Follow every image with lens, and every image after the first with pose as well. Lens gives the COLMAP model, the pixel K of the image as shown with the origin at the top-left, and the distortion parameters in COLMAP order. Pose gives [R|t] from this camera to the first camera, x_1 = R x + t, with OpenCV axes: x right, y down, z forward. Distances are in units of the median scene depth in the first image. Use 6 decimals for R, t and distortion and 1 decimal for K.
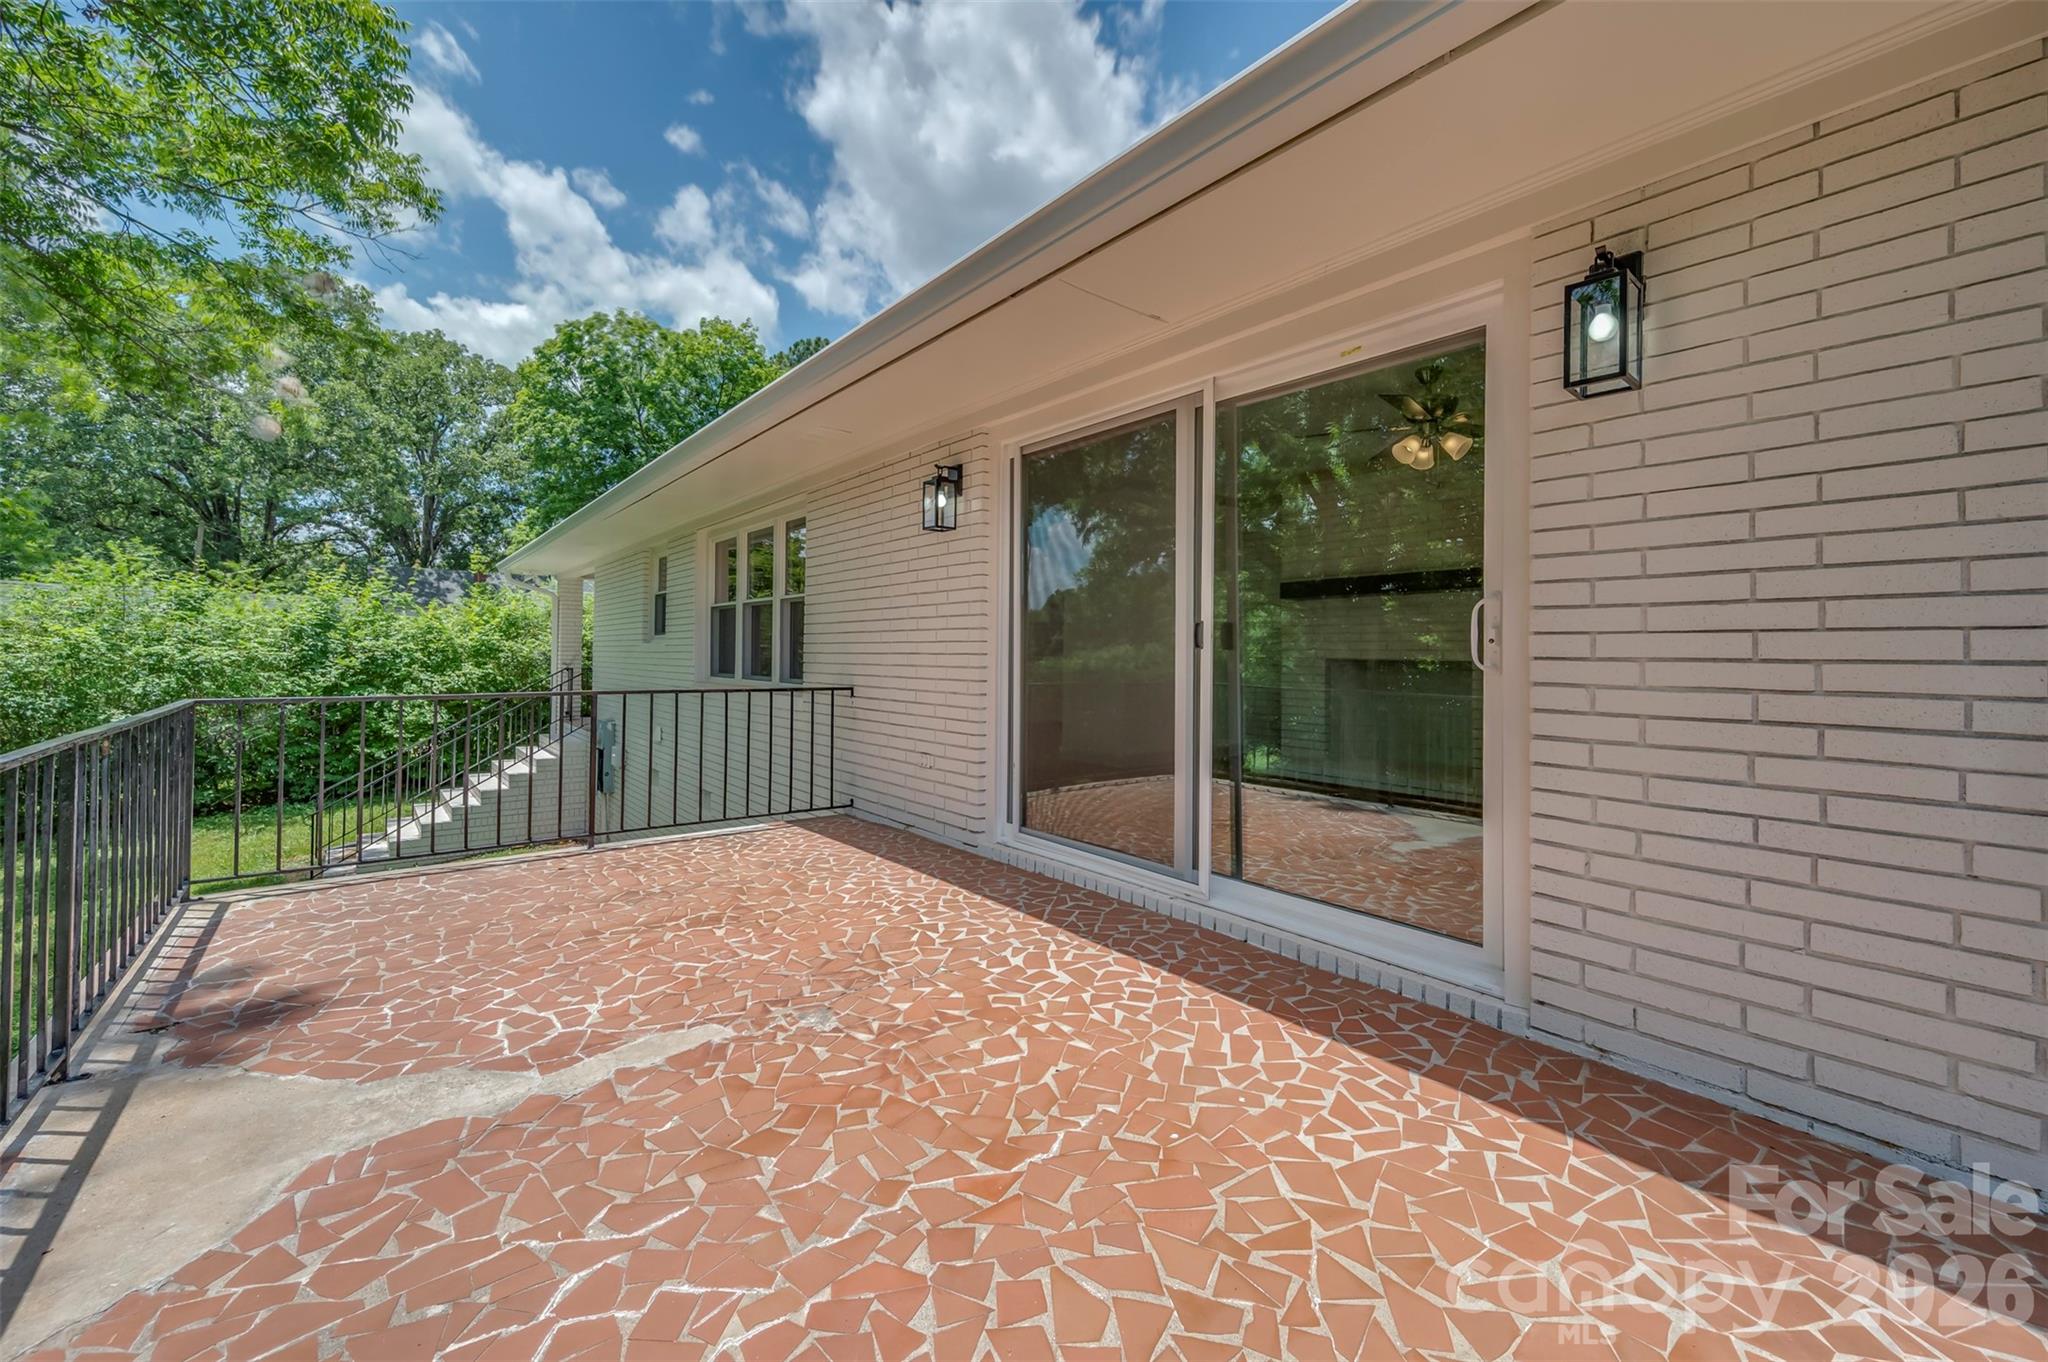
lens RADIAL K [[802.7, 0, 1027.4], [0, 802.7, 684.8], [0, 0, 1]] dist [0.003818, -0.000462]
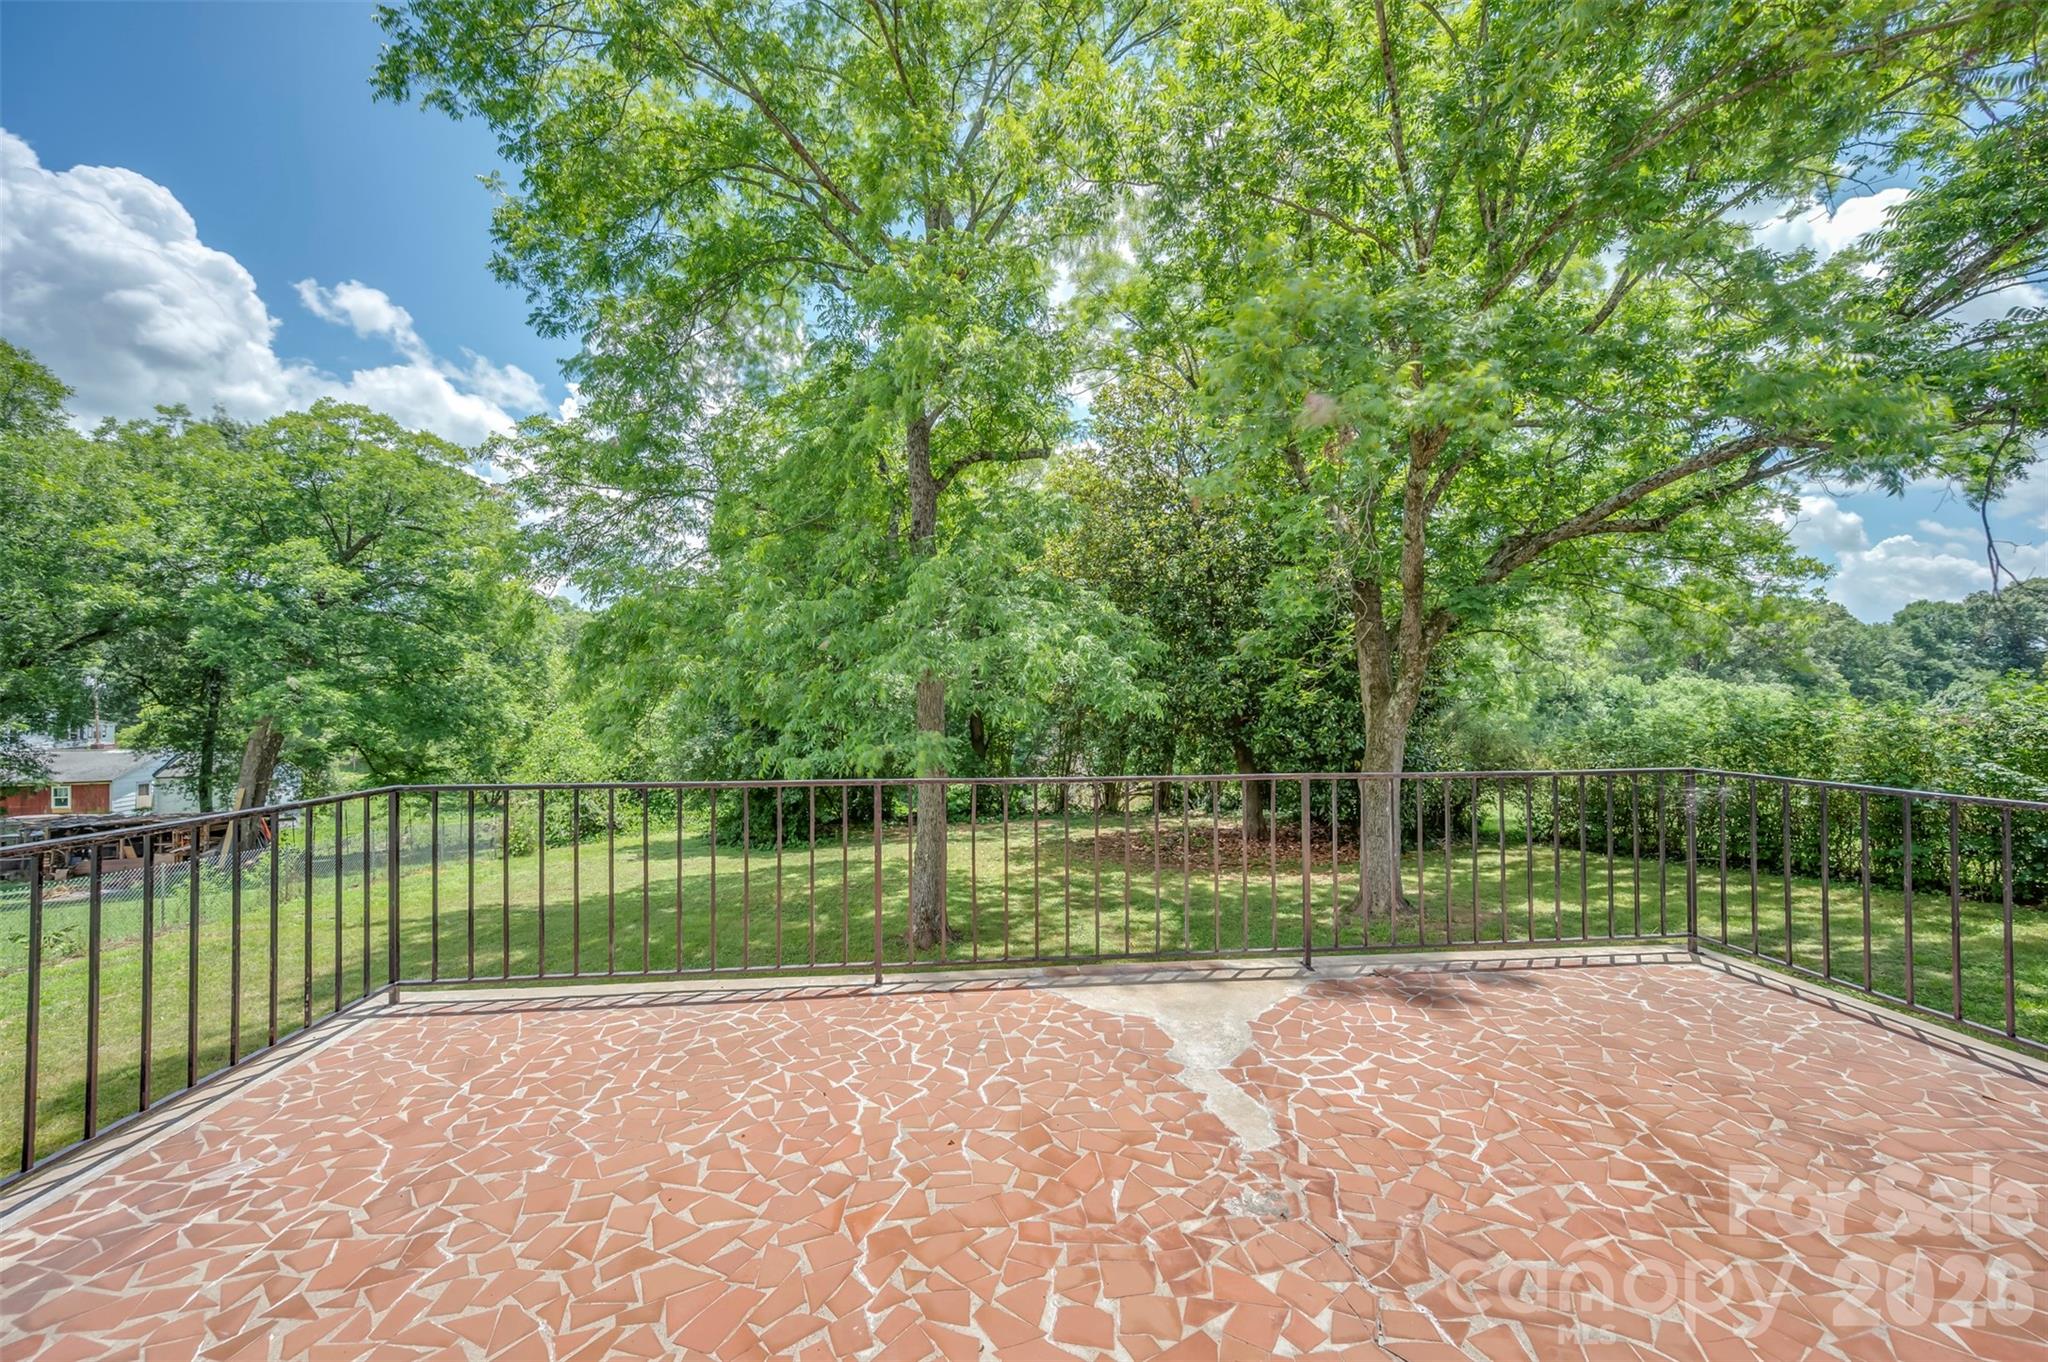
lens RADIAL K [[802.7, 0, 1027.4], [0, 802.7, 684.8], [0, 0, 1]] dist [0.003818, -0.000462]
pose [[-0.531484, -0.016043, -0.846917, 0.598523], [-0.035758, 0.999354, 0.003510, -0.104933], [0.846313, 0.032150, -0.531714, 1.325424]]
